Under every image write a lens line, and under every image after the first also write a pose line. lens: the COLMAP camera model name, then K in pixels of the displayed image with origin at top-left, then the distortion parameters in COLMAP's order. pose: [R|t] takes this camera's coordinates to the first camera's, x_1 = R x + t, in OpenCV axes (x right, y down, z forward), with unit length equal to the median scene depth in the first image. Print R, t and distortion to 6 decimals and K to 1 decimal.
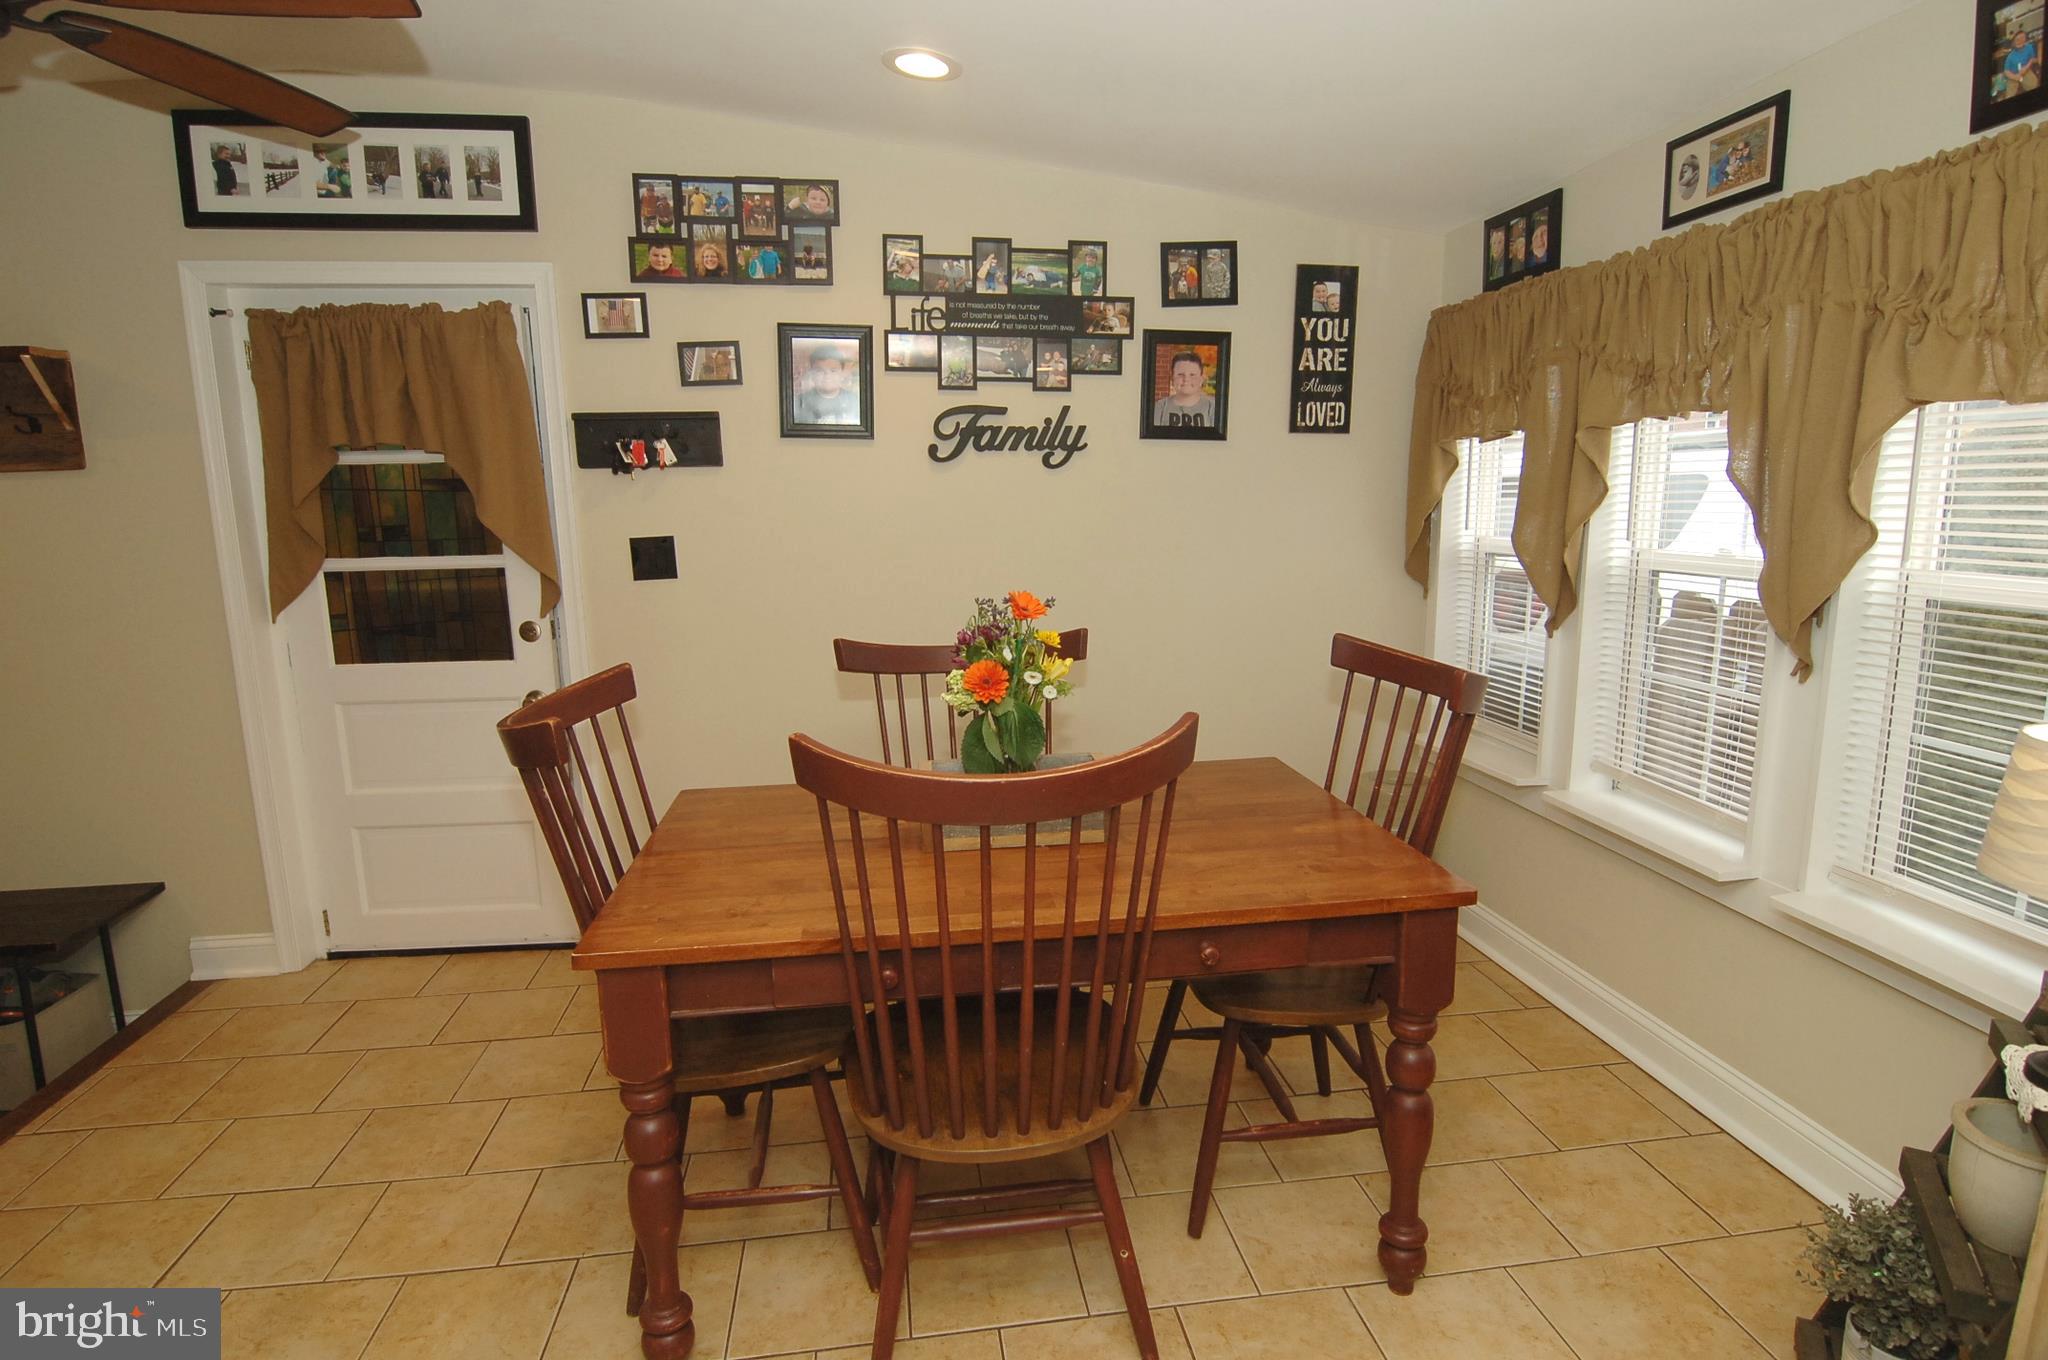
lens RADIAL K [[1096.9, 0, 1023.0], [0, 1096.9, 688.7], [0, 0, 1]] dist [-0.005760, -0.012267]
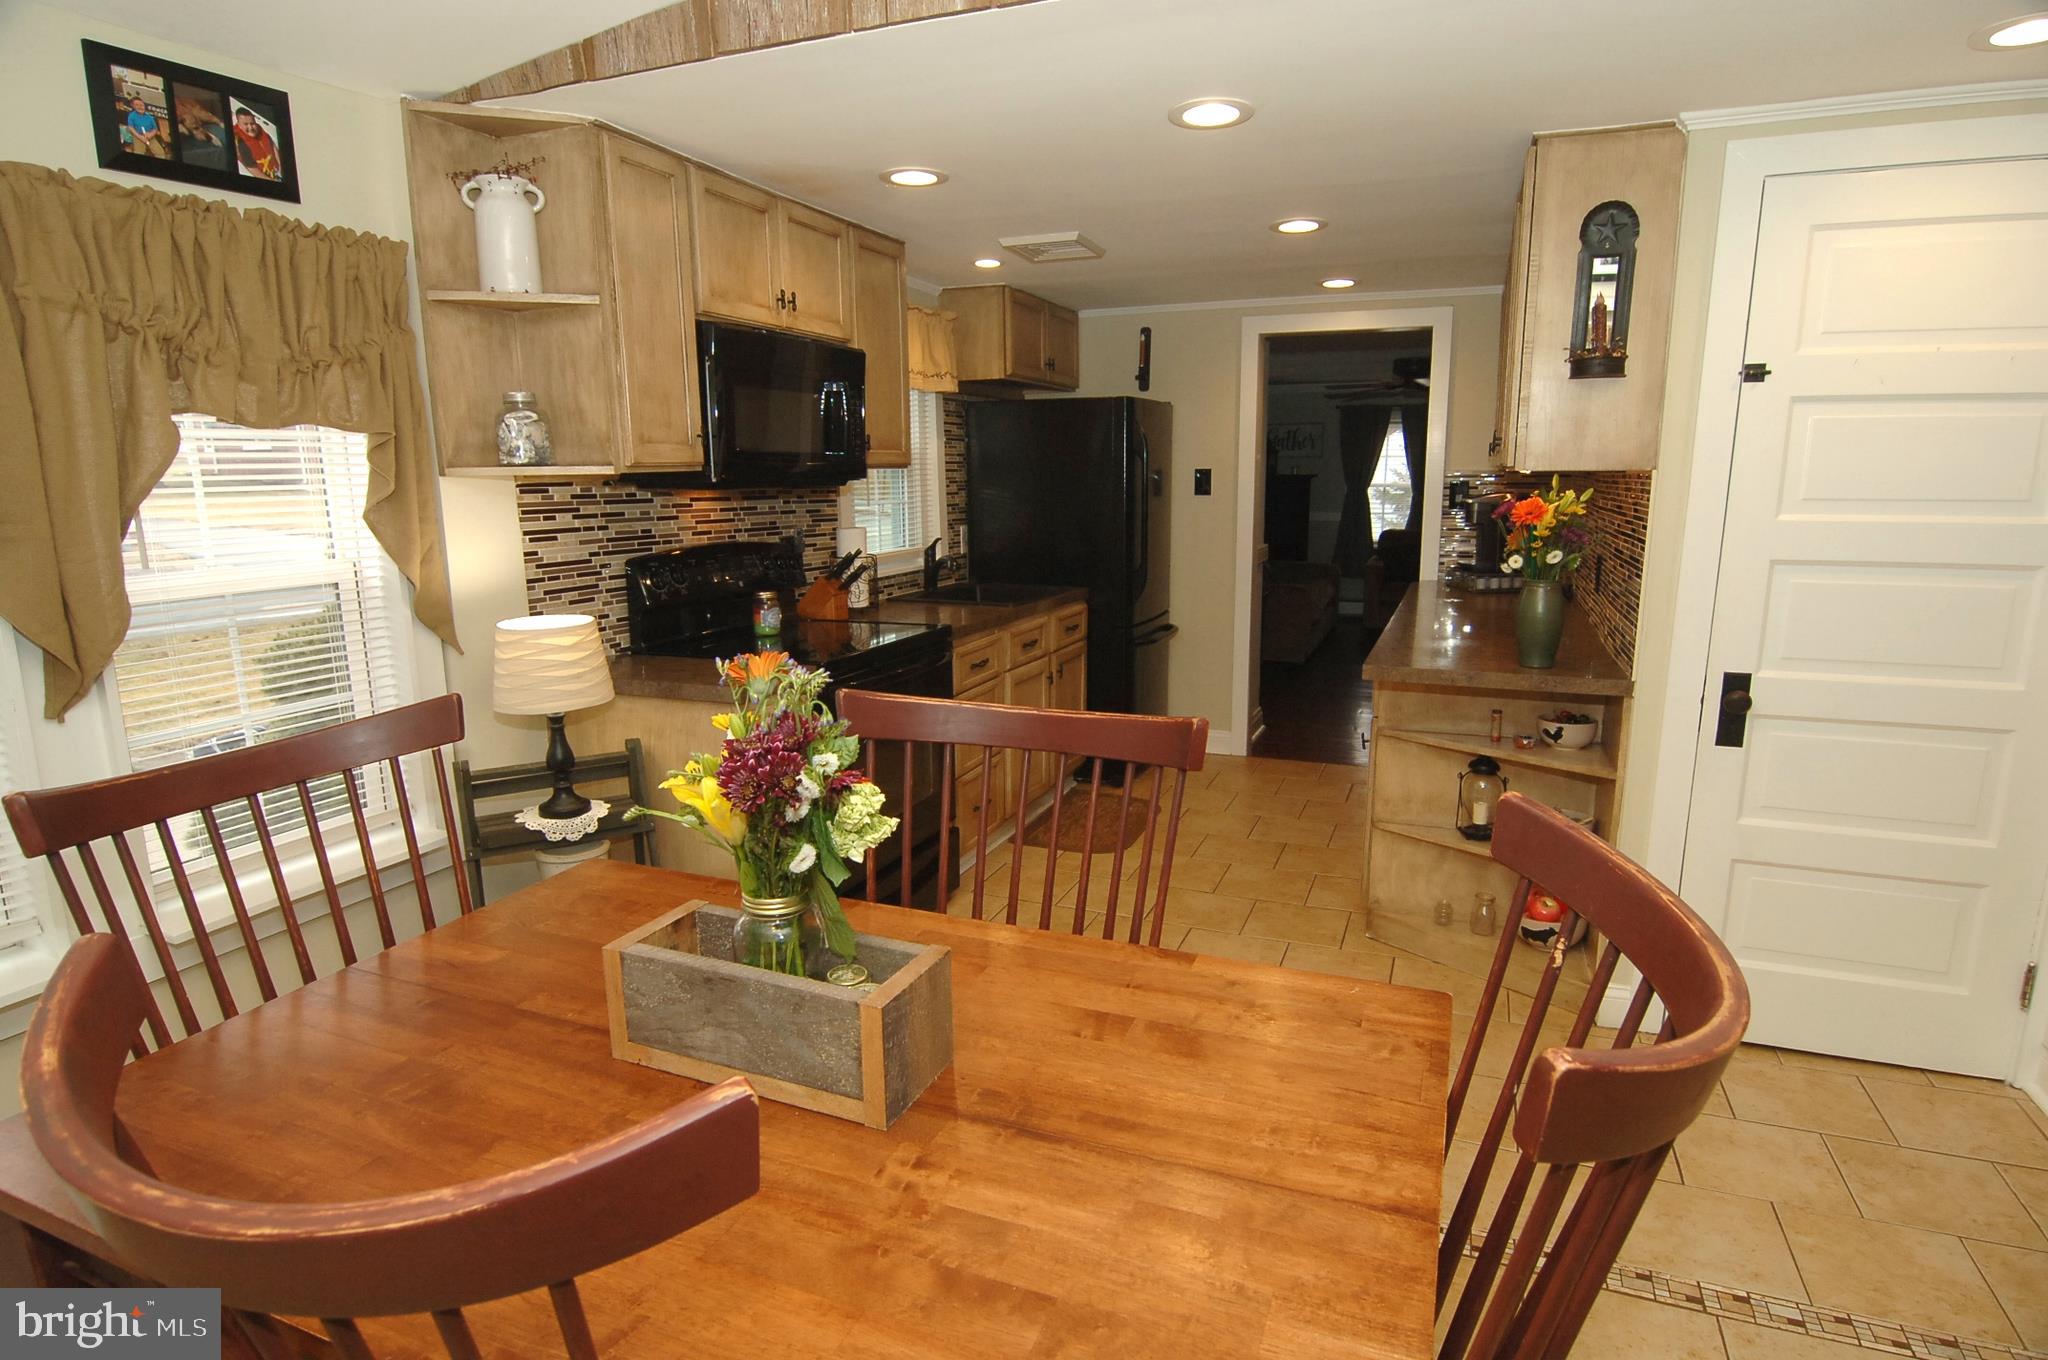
lens RADIAL K [[1096.9, 0, 1023.0], [0, 1096.9, 688.7], [0, 0, 1]] dist [-0.005760, -0.012267]
pose [[-0.864449, -0.074336, 0.497194, -0.256509], [0.111452, 0.936057, 0.333729, -0.153867], [-0.490210, 0.343905, -0.800889, 0.850783]]
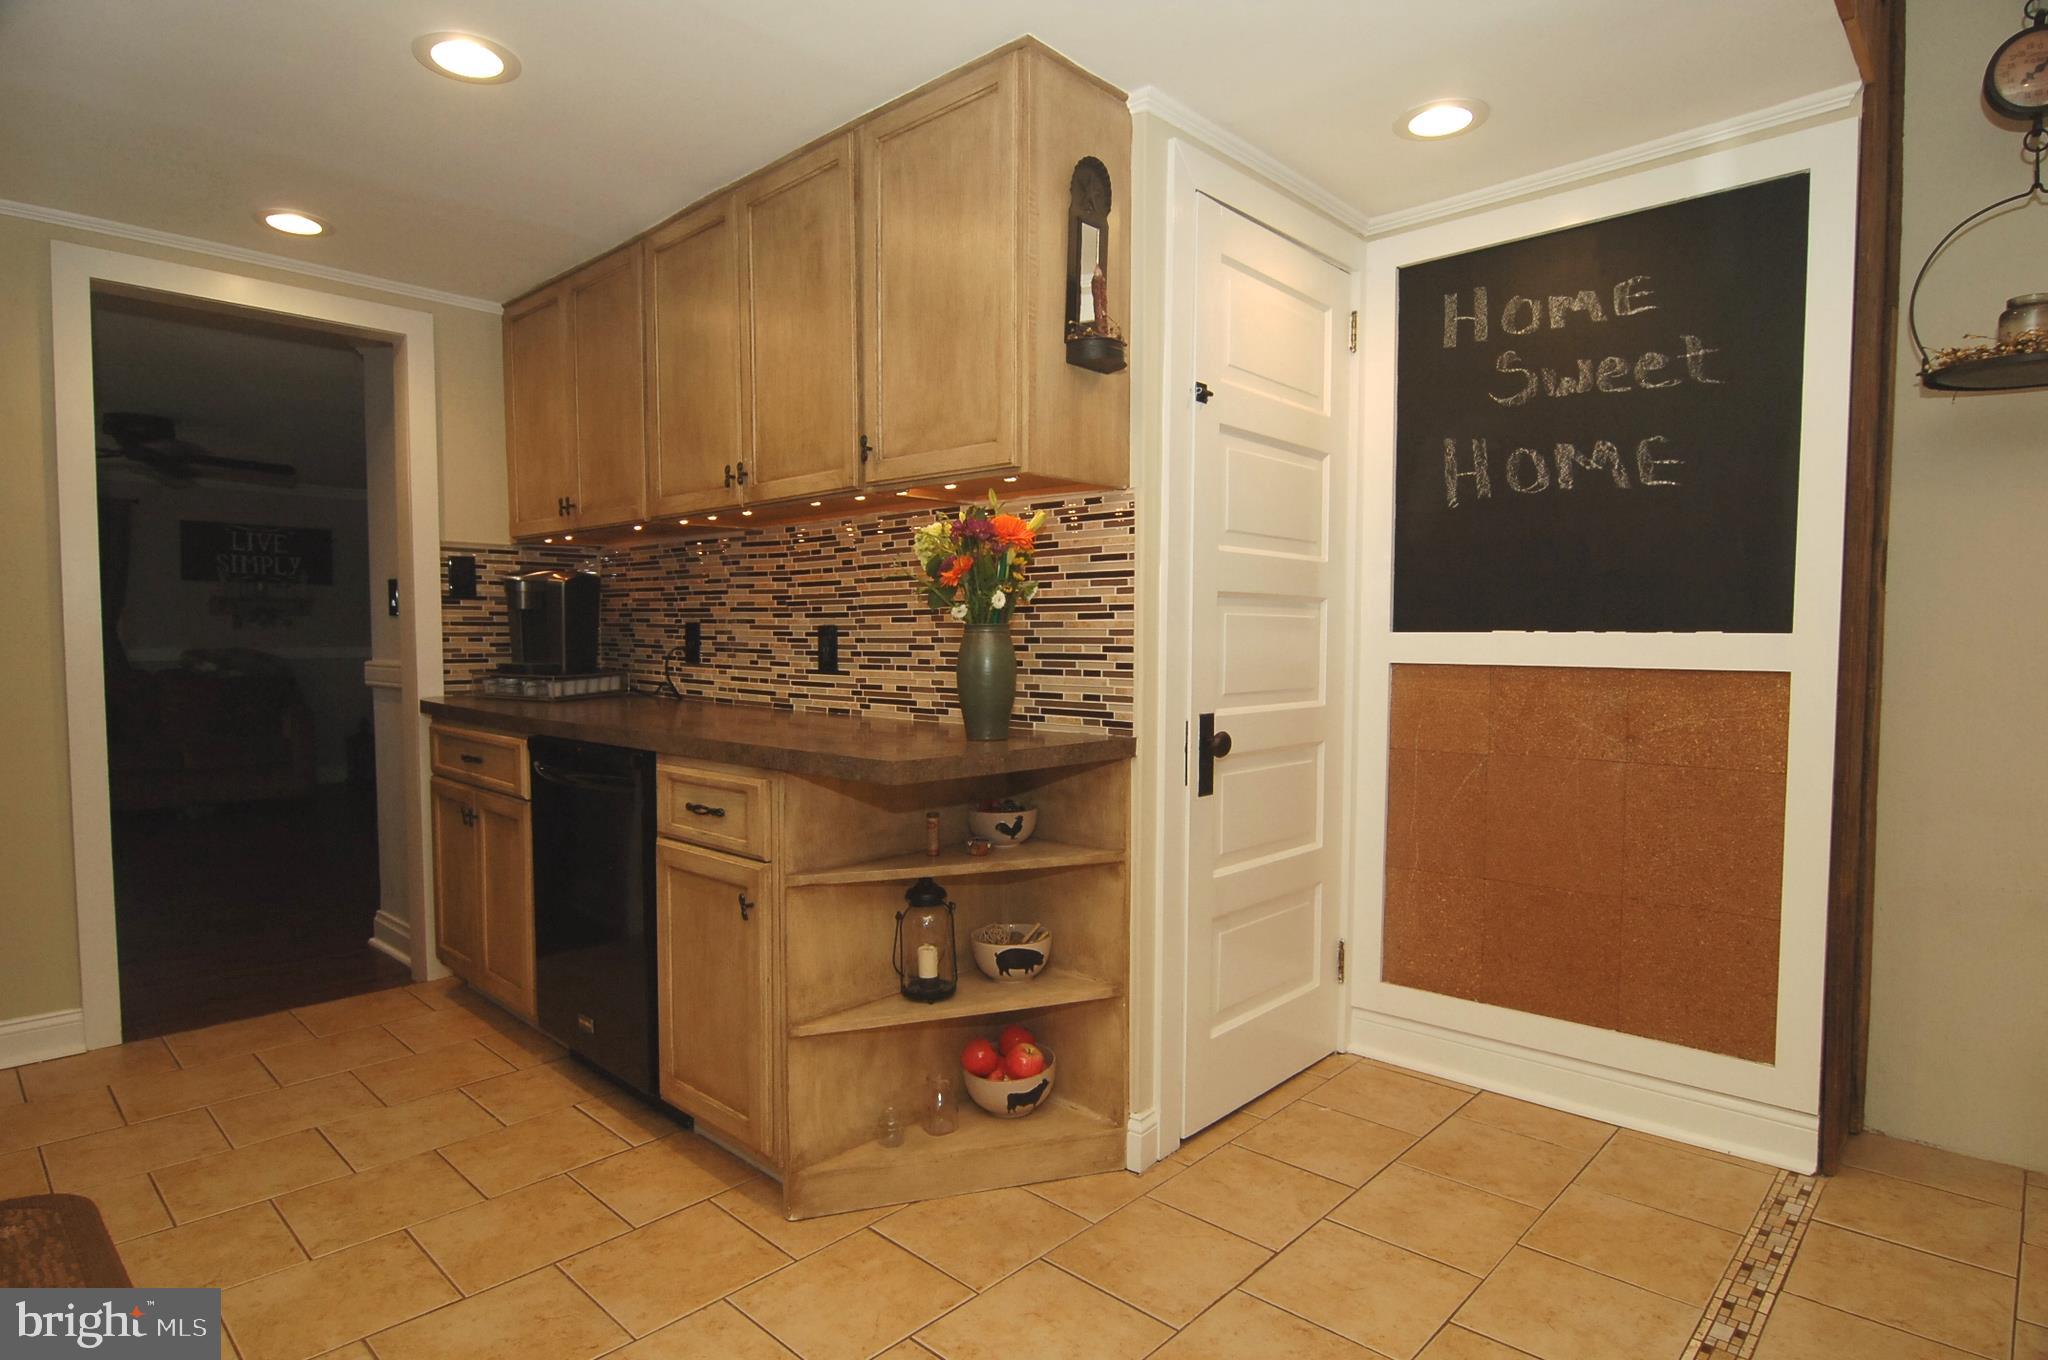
lens RADIAL K [[1096.9, 0, 1023.0], [0, 1096.9, 688.7], [0, 0, 1]] dist [-0.005760, -0.012267]
pose [[-0.783315, 0.048402, -0.619737, 0.235533], [-0.099682, 0.974282, 0.202085, 0.003251], [0.613580, 0.220073, -0.758345, 0.440170]]
